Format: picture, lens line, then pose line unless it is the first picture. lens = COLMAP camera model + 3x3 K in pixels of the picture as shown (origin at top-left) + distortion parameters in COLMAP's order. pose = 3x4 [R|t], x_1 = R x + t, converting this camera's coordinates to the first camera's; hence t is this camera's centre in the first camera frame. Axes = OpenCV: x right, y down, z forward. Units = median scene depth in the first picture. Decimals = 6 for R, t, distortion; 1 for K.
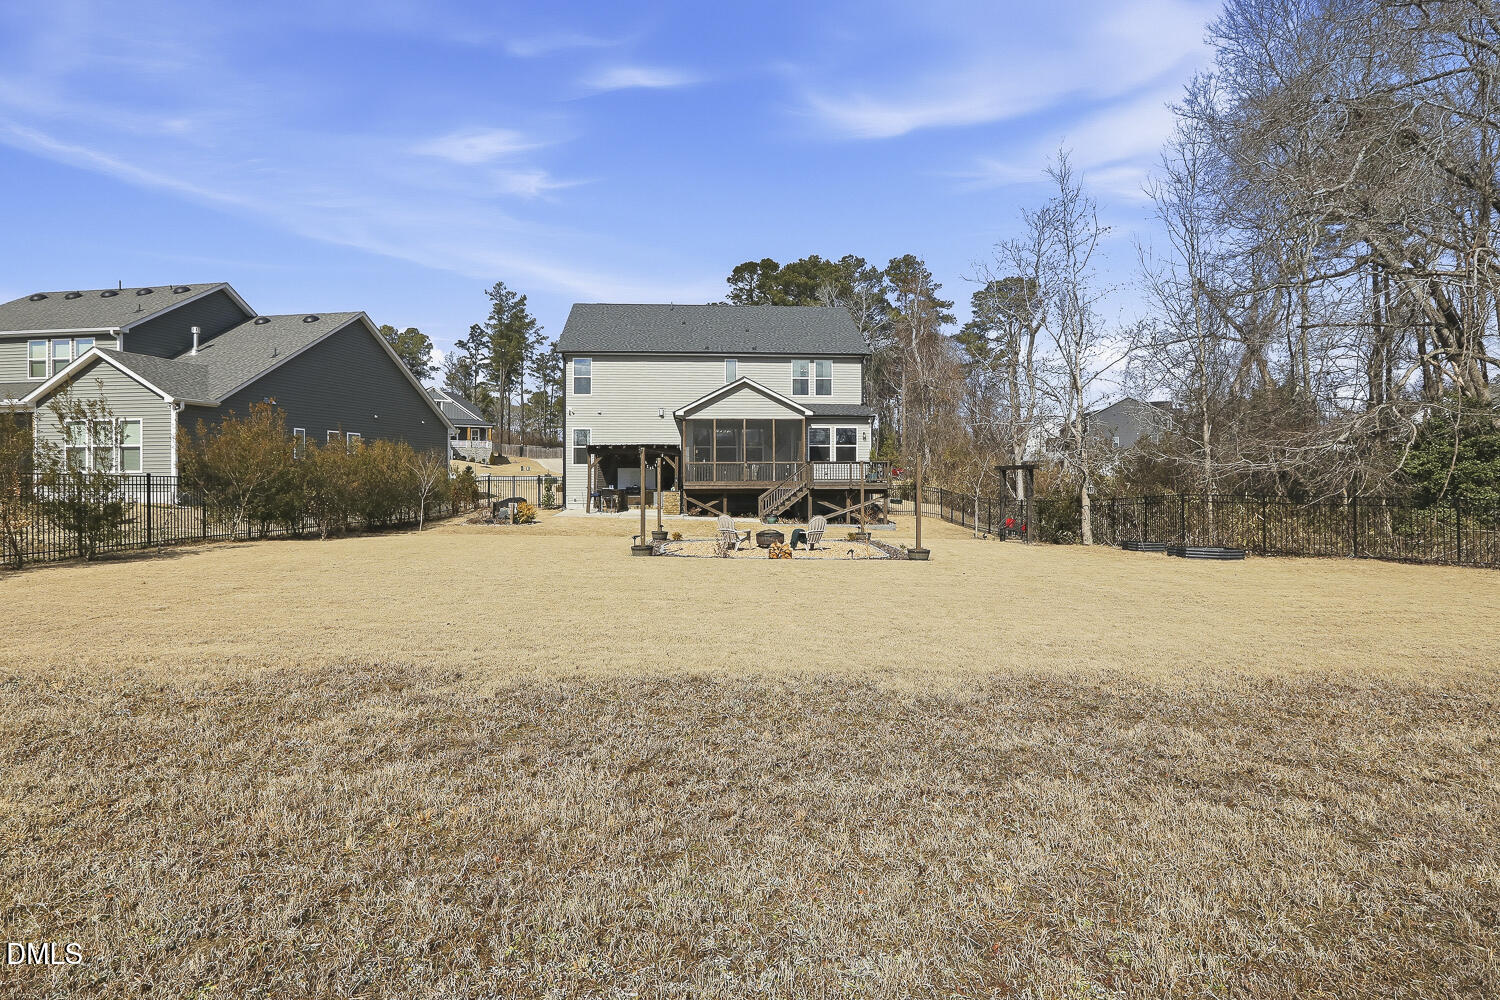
lens RADIAL K [[777.5, 0, 749.6], [0, 777.5, 474.3], [0, 0, 1]] dist [-0.000285, 0.000047]
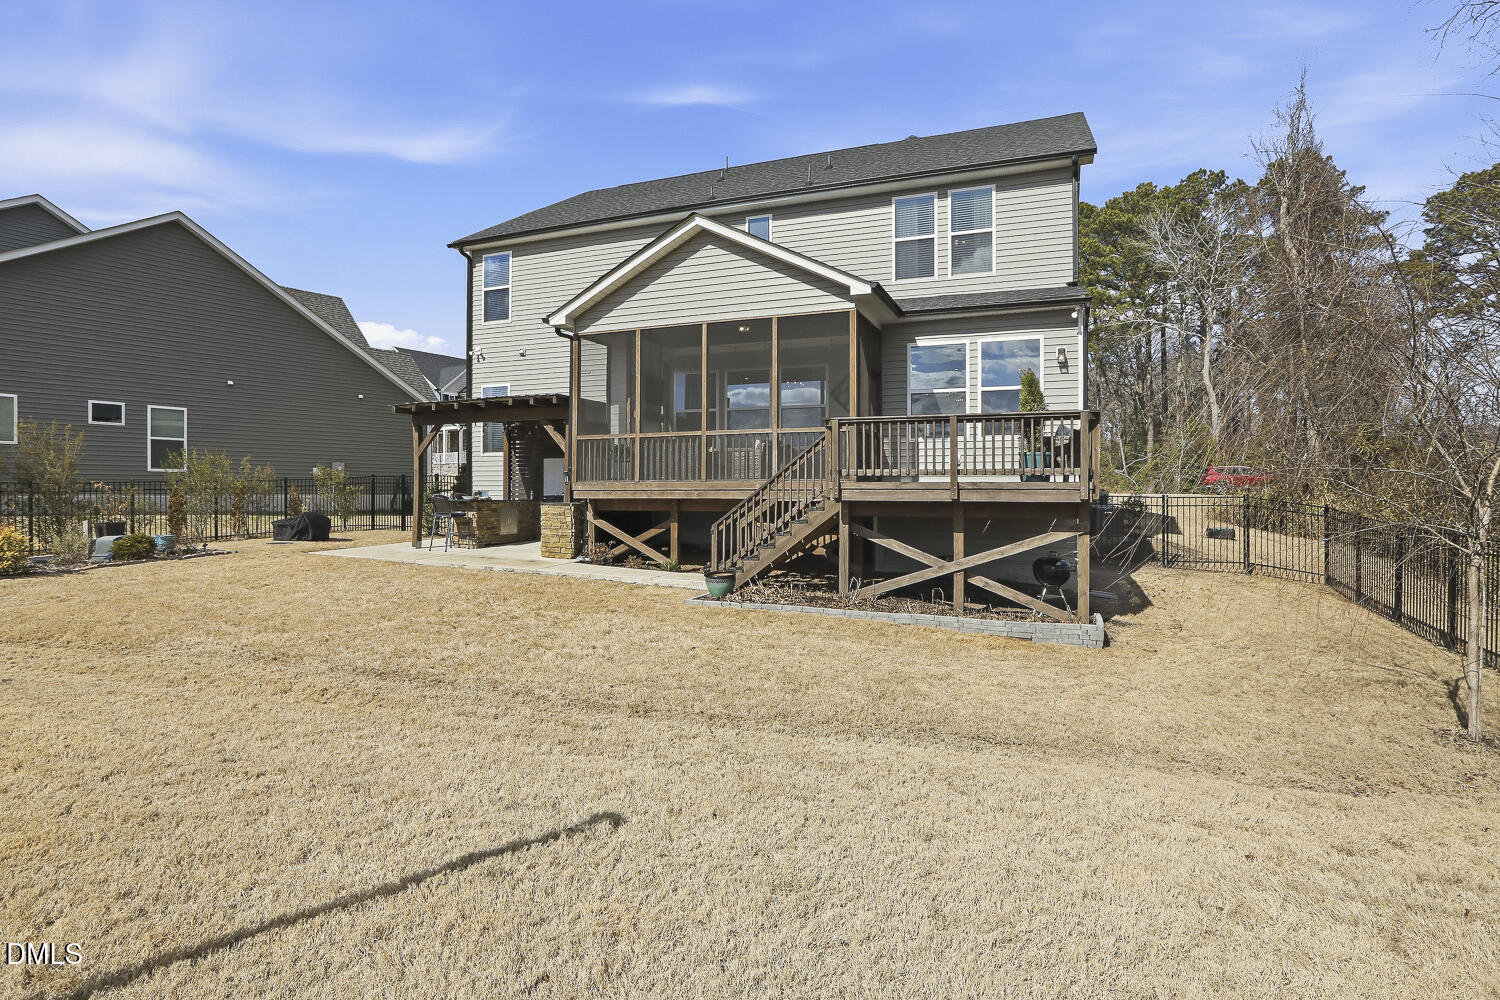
lens RADIAL K [[780.7, 0, 744.6], [0, 780.7, 506.6], [0, 0, 1]] dist [-0.000337, 0.000258]
pose [[0.907986, 0.008741, -0.418909, 0.176255], [-0.000909, 0.999821, 0.018893, 0.014341], [0.418999, -0.016774, 0.907832, 0.637919]]
